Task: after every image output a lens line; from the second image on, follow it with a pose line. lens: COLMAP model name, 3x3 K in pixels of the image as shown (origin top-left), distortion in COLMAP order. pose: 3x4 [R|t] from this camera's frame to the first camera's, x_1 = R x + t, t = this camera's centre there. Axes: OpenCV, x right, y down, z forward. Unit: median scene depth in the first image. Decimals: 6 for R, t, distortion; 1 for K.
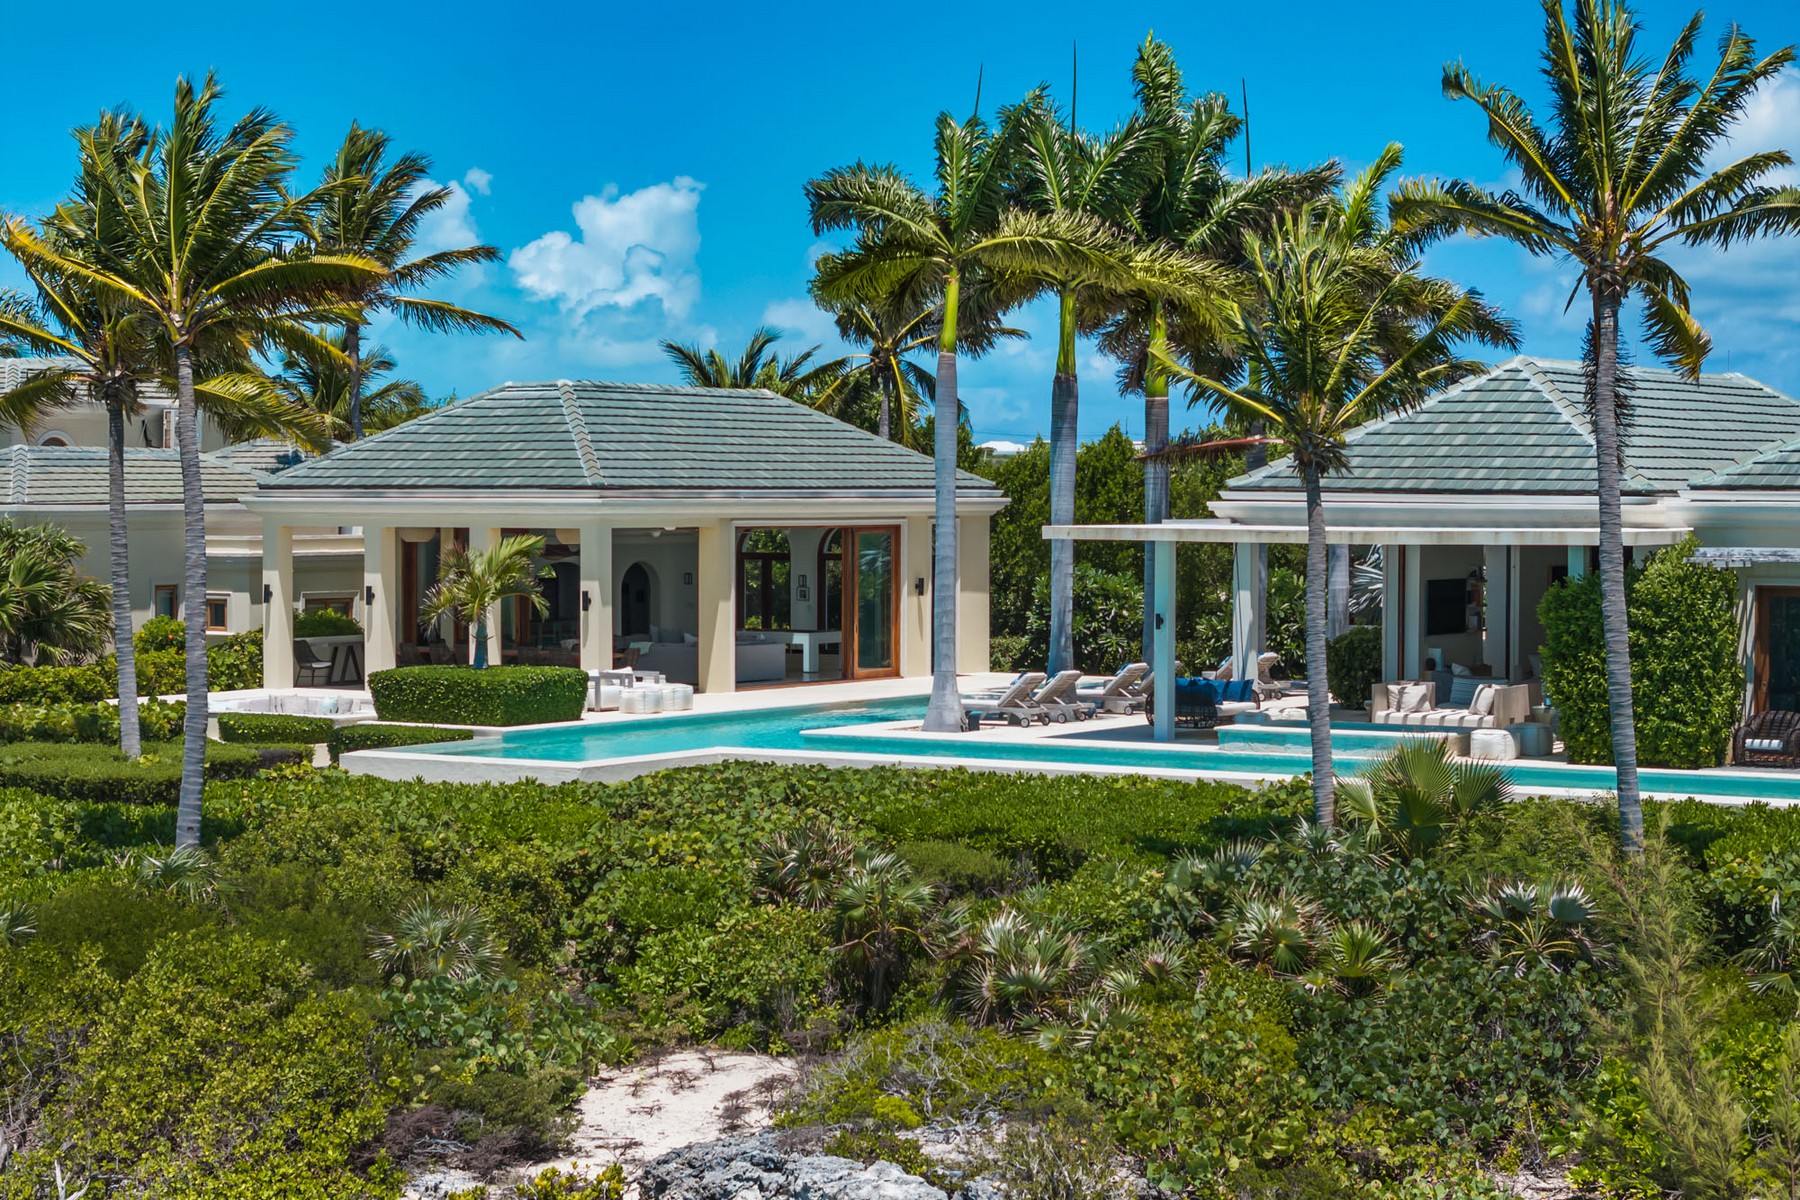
lens RADIAL K [[3750.6, 0, 900.0], [0, 3750.6, 600.0], [0, 0, 1]] dist [-1.006288, 0.000710]
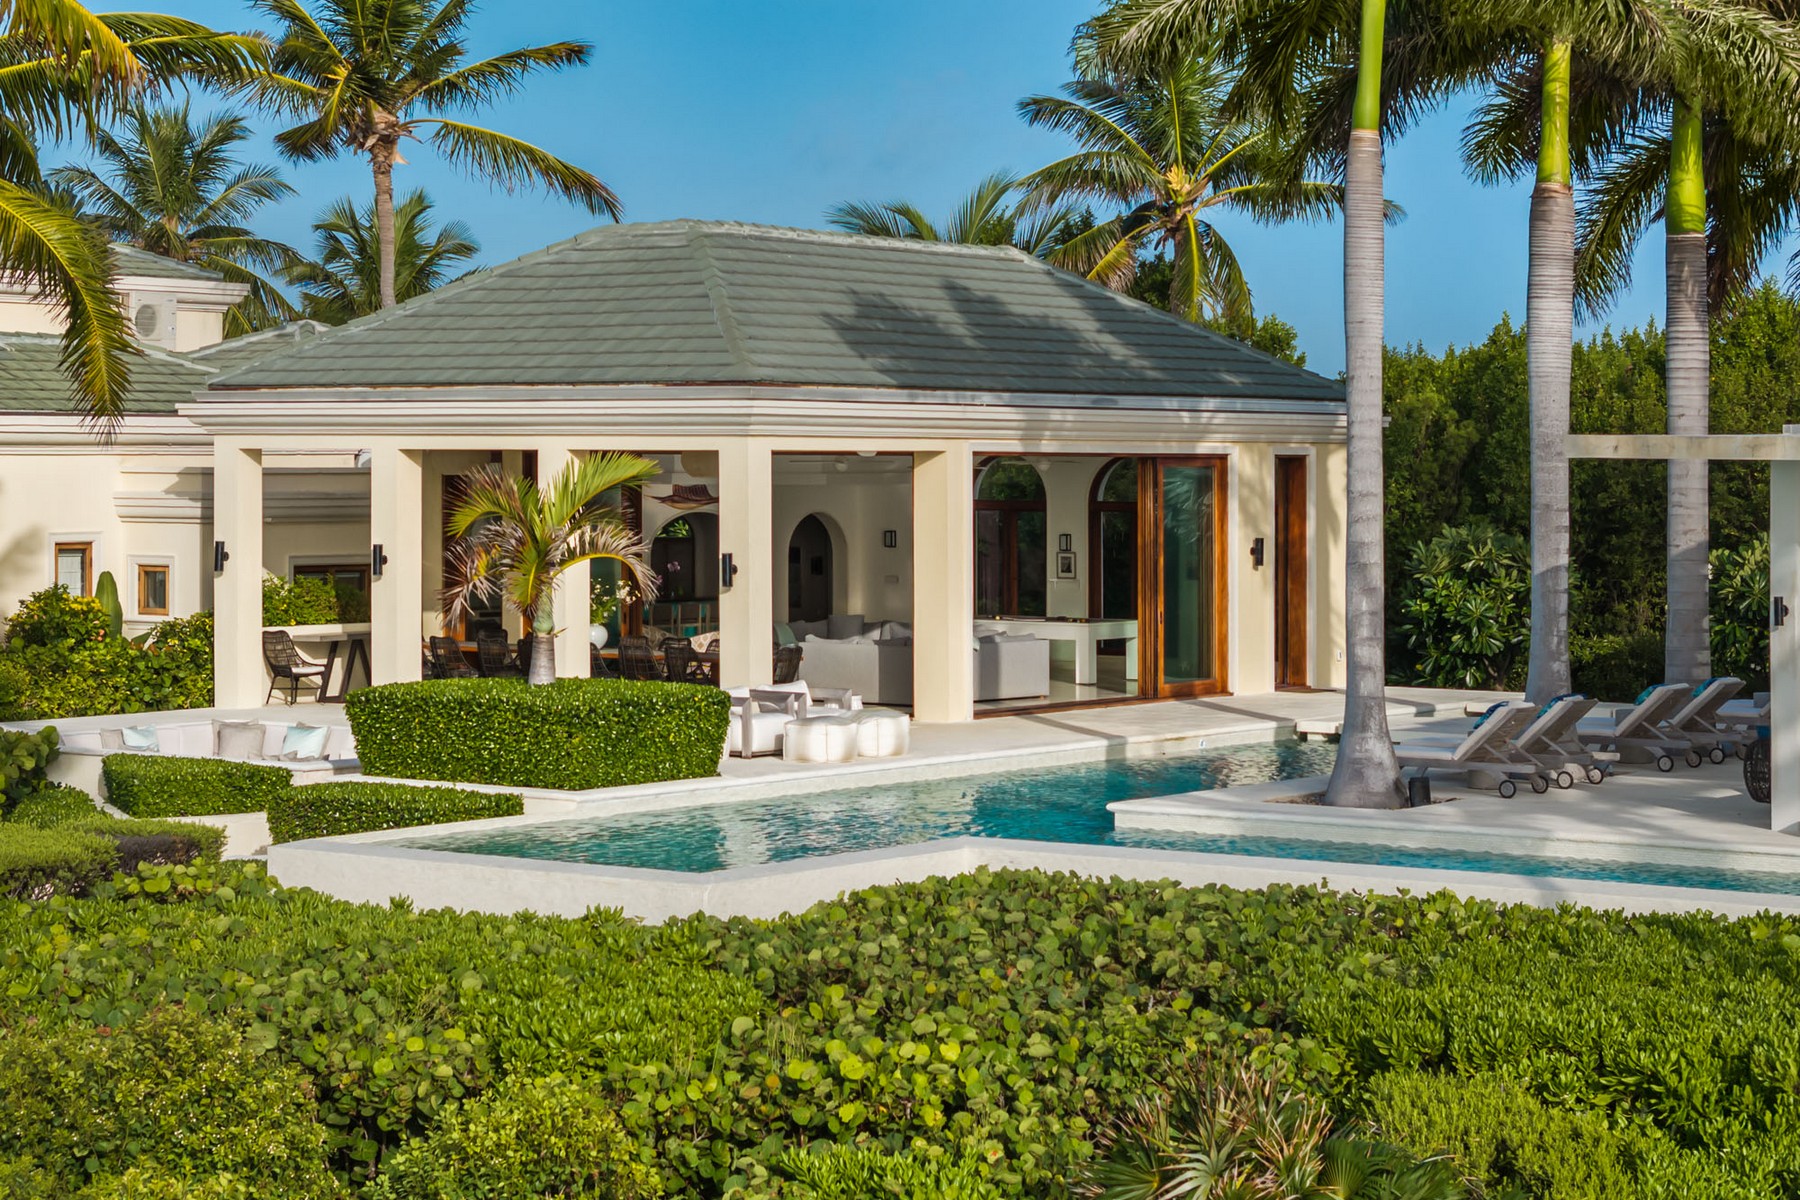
lens RADIAL K [[3750.6, 0, 900.0], [0, 3750.6, 600.0], [0, 0, 1]] dist [-1.006288, 0.000710]
pose [[0.999088, 0.007010, -0.042114, -0.030662], [-0.006712, 0.999951, 0.007211, 0.000605], [0.042163, -0.006922, 0.999087, 0.390762]]
